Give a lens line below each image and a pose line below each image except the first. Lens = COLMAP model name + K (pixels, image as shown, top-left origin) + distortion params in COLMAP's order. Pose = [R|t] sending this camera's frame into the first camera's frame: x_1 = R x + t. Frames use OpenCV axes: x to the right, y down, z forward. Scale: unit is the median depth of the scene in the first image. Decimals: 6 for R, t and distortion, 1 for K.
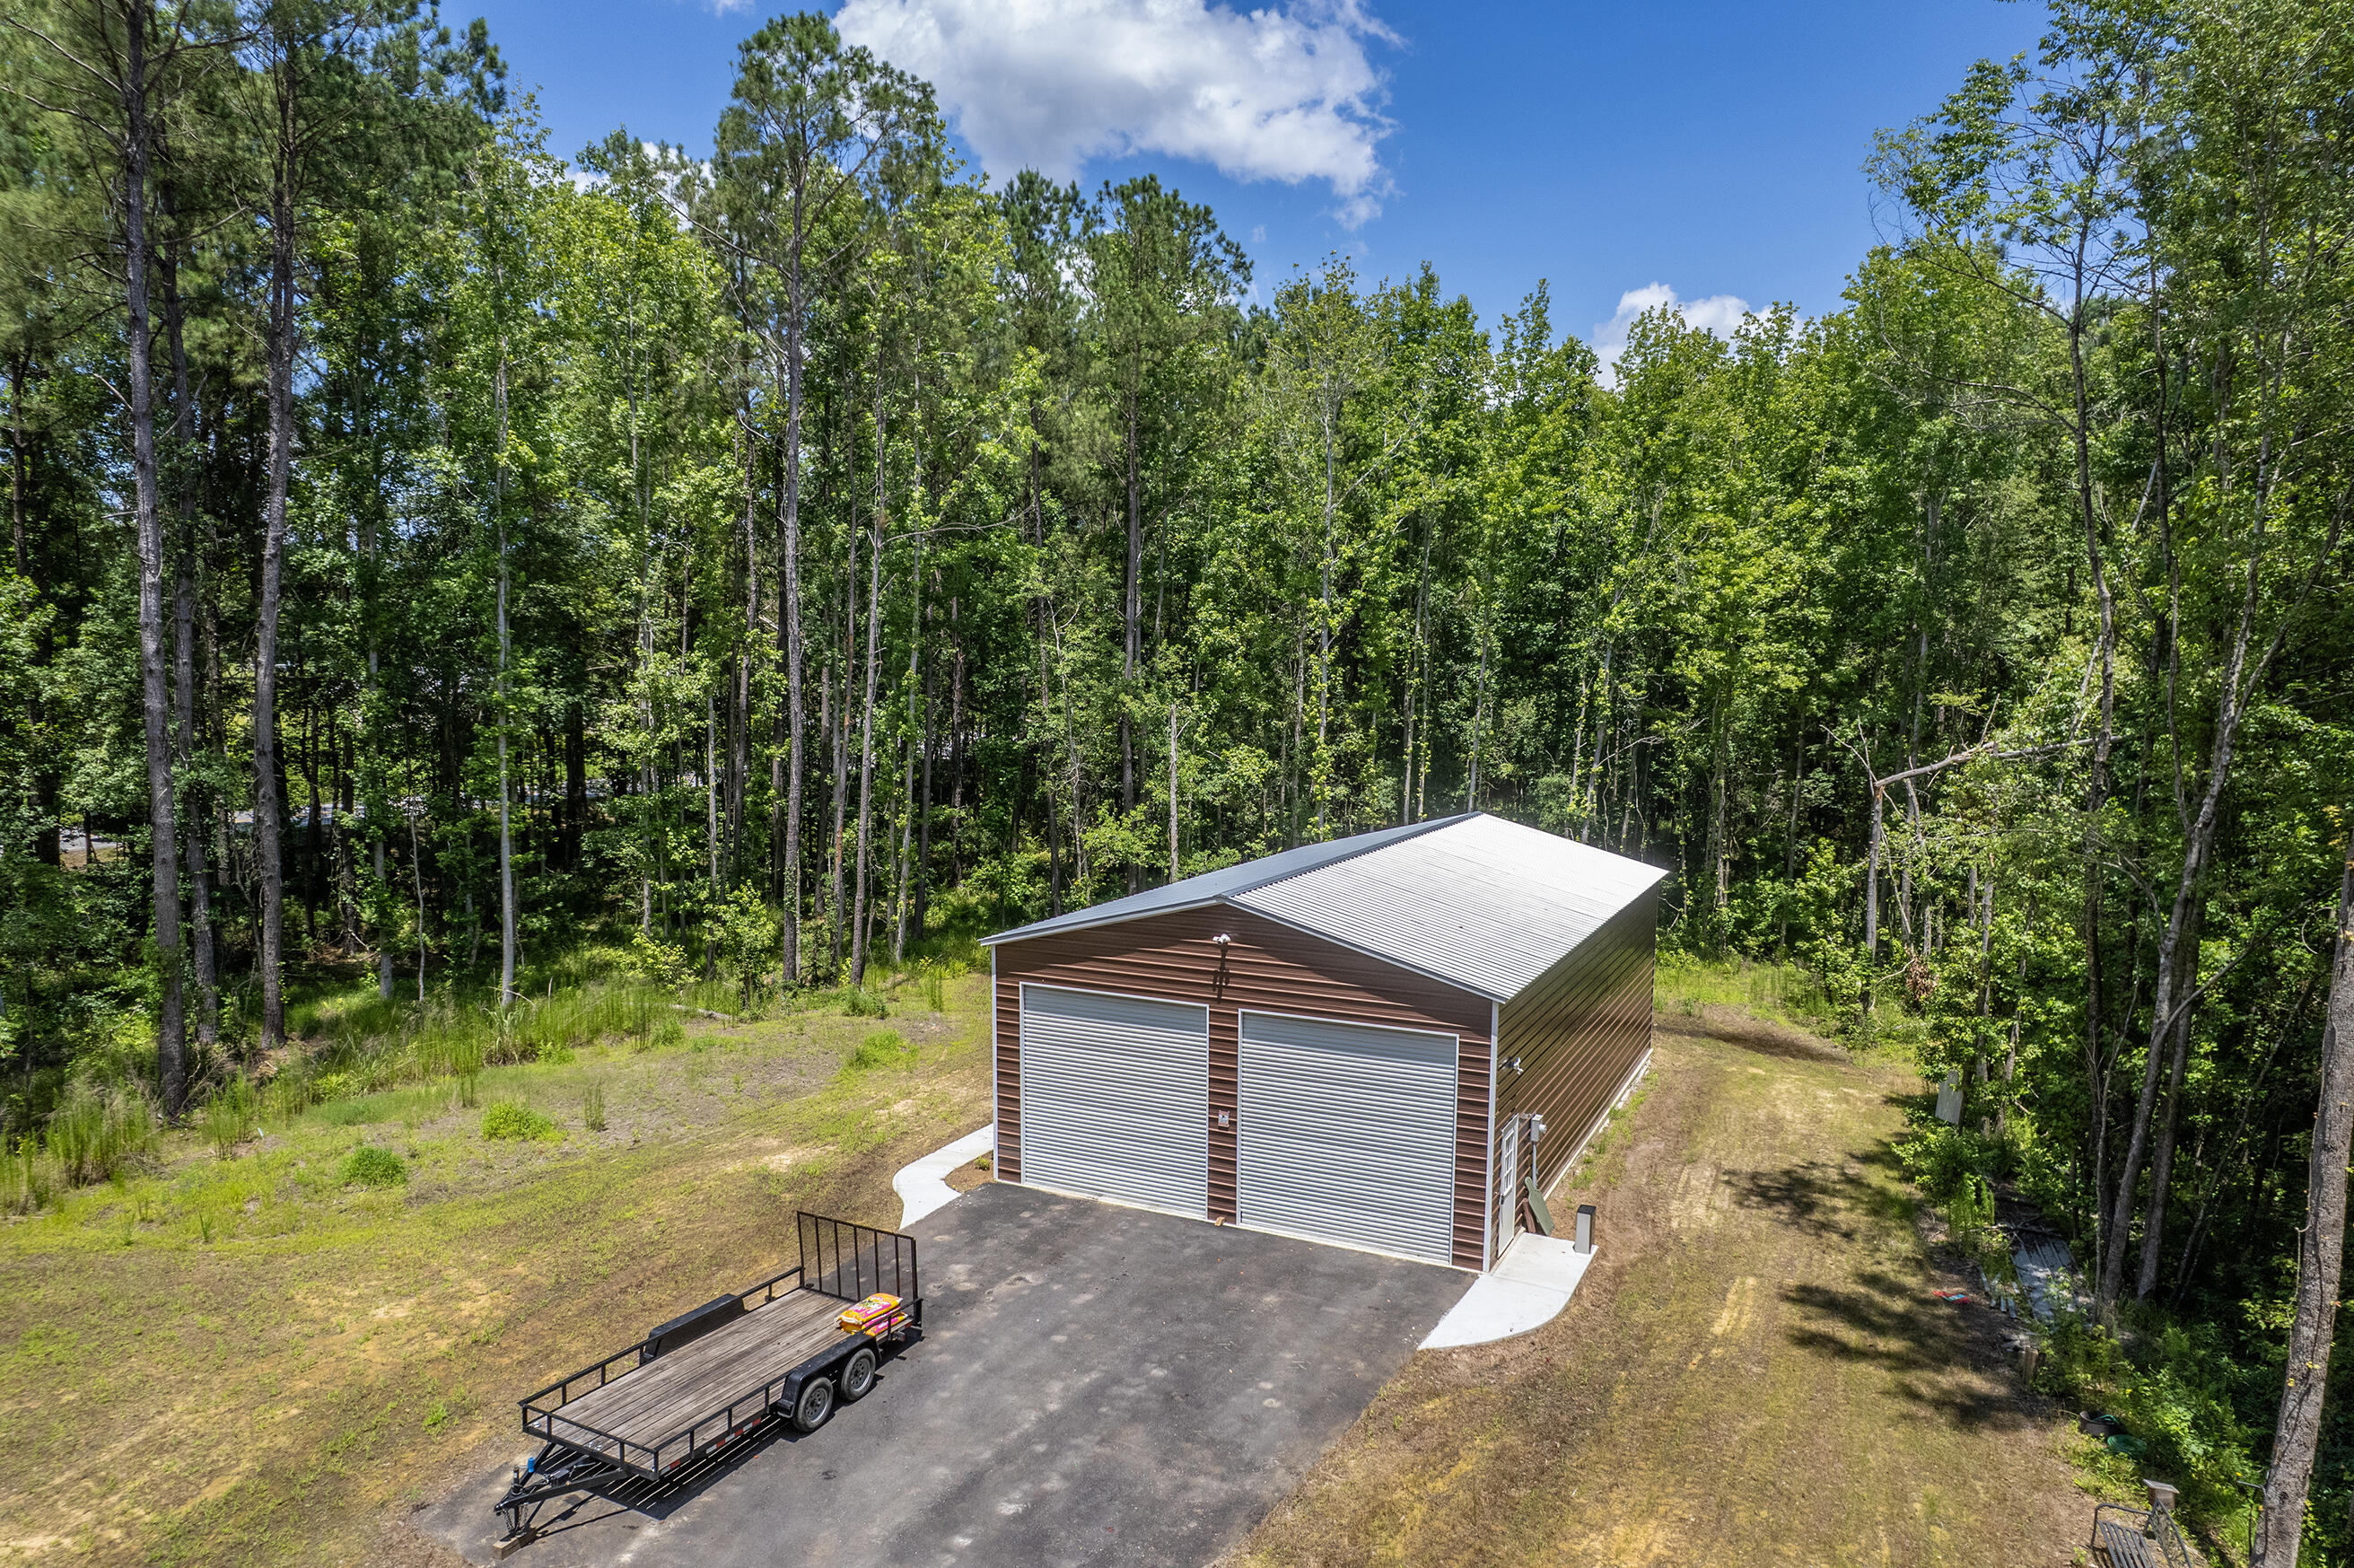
lens RADIAL K [[1530.1, 0, 1191.8], [0, 1530.1, 795.6], [0, 0, 1]] dist [-0.090282, 0.086786]
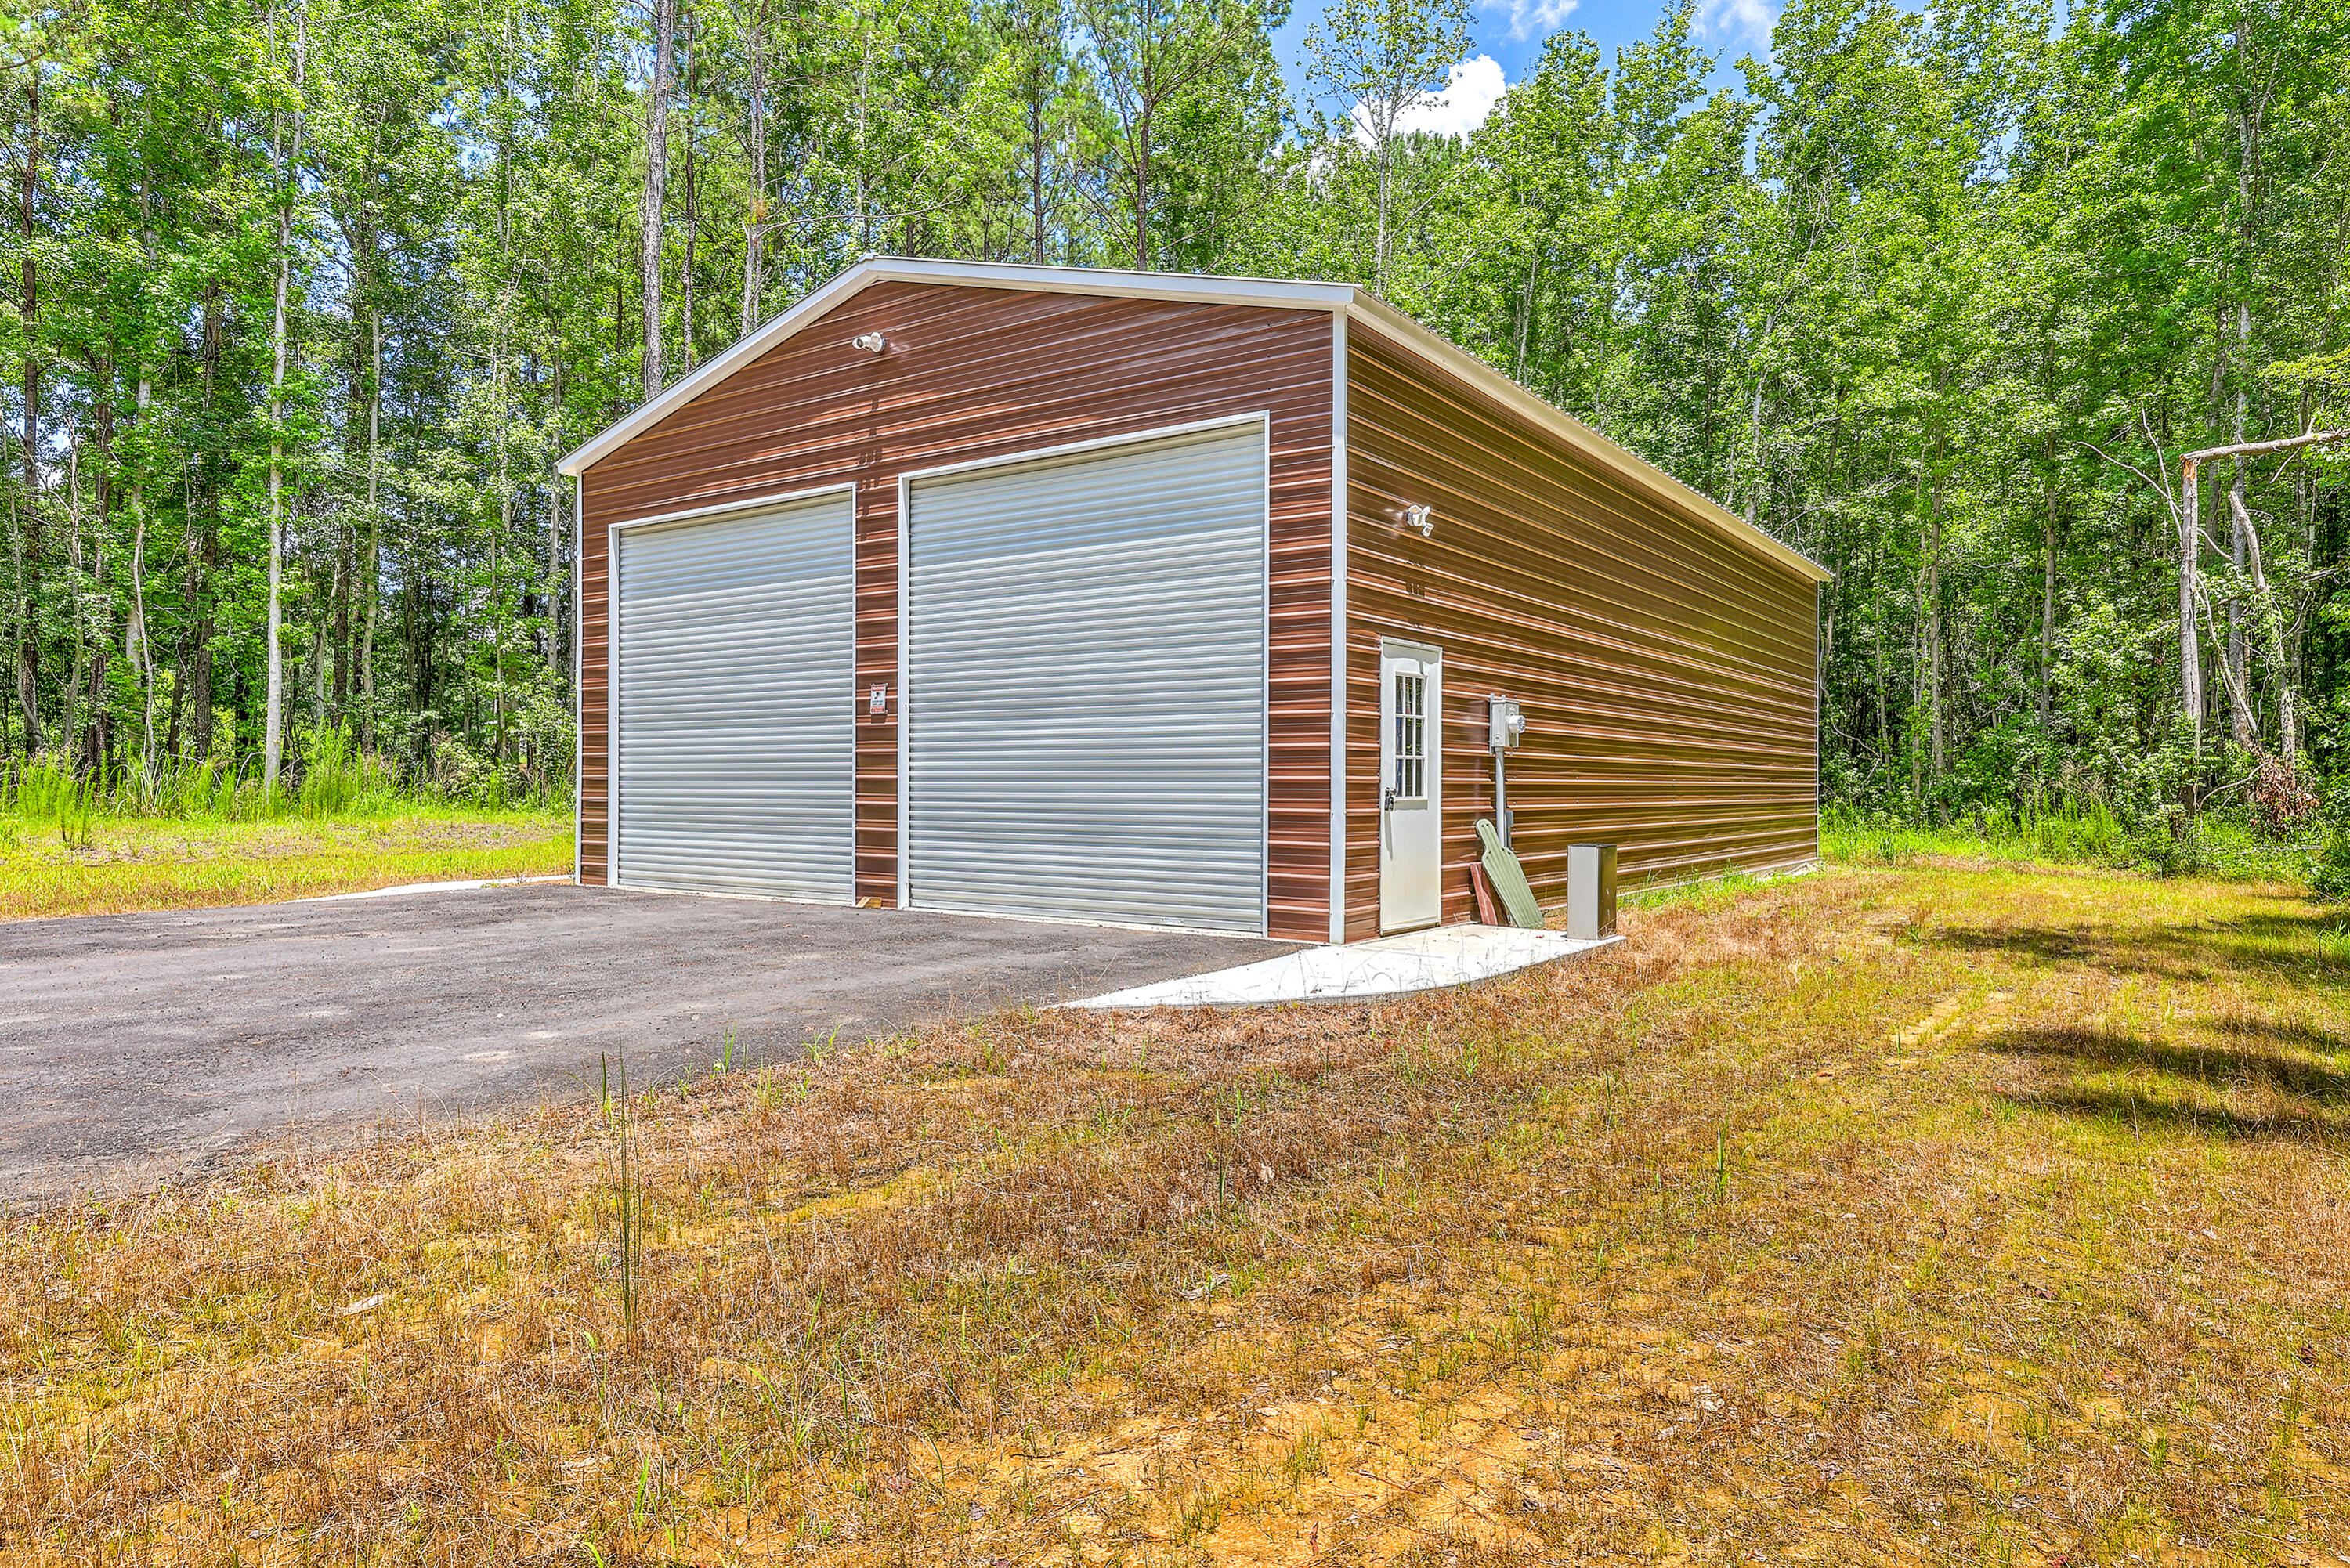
lens RADIAL K [[1438.3, 0, 1175.0], [0, 1438.3, 784.0], [0, 0, 1]] dist [-0.018765, 0.000767]
pose [[0.986690, 0.001074, -0.162608, 0.200115], [-0.016431, 0.995519, -0.093124, 0.284666], [0.161779, 0.094556, 0.982286, 0.540353]]
